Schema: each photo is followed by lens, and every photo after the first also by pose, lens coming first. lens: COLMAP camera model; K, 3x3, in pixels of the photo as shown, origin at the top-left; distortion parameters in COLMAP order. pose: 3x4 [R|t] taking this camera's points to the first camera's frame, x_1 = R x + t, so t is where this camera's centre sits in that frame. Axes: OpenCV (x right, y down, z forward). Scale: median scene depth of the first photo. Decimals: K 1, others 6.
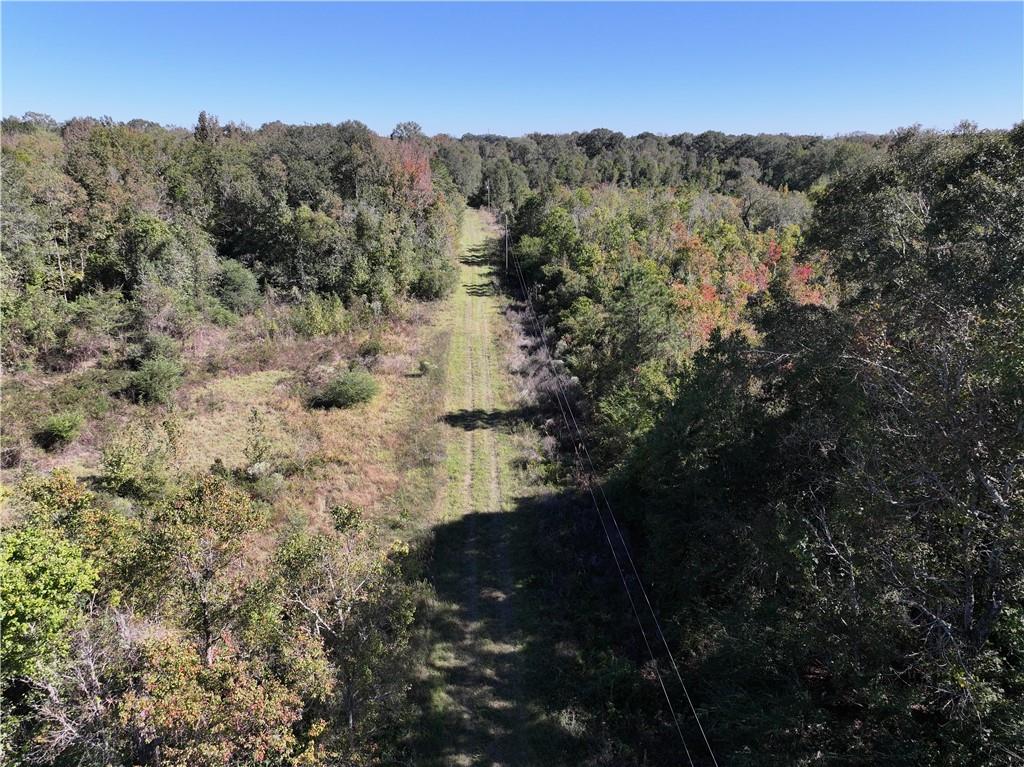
lens RADIAL K [[712.9, 0, 512.0], [0, 712.9, 384.0], [0, 0, 1]] dist [0.002038, 0.011784]
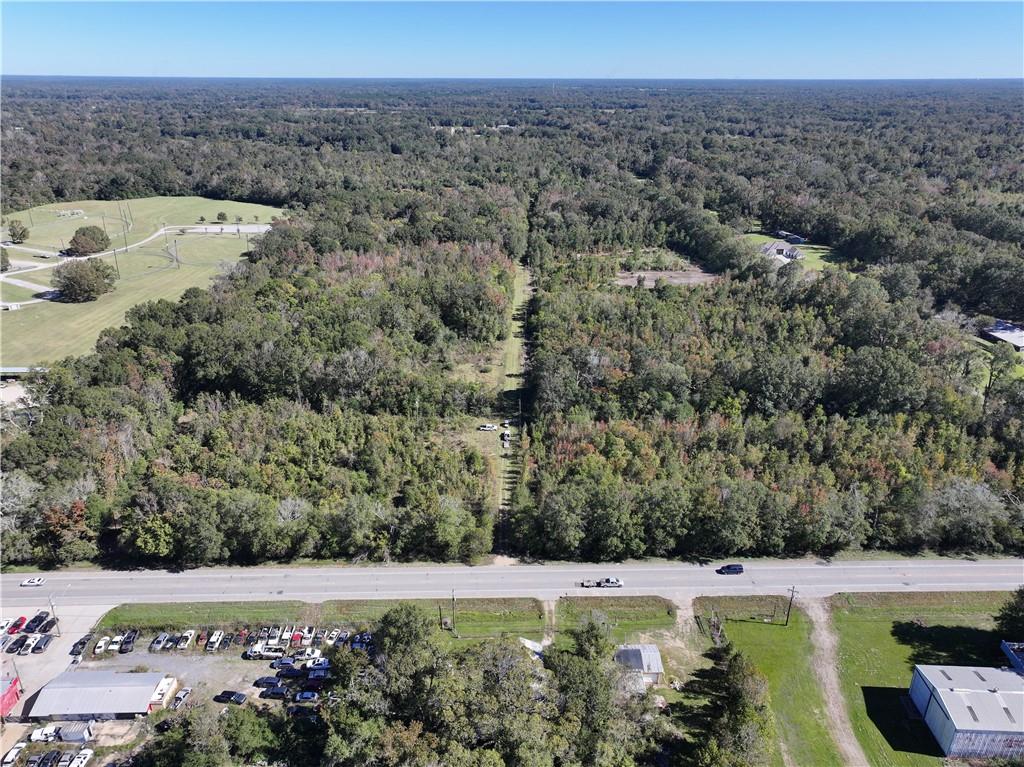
lens RADIAL K [[712.9, 0, 512.0], [0, 712.9, 383.0], [0, 0, 1]] dist [0.002038, 0.011784]
pose [[0.996288, 0.034011, -0.079074, 0.229189], [-0.027779, 0.996518, 0.078610, -0.192880], [0.081472, -0.076122, 0.993764, -2.641435]]
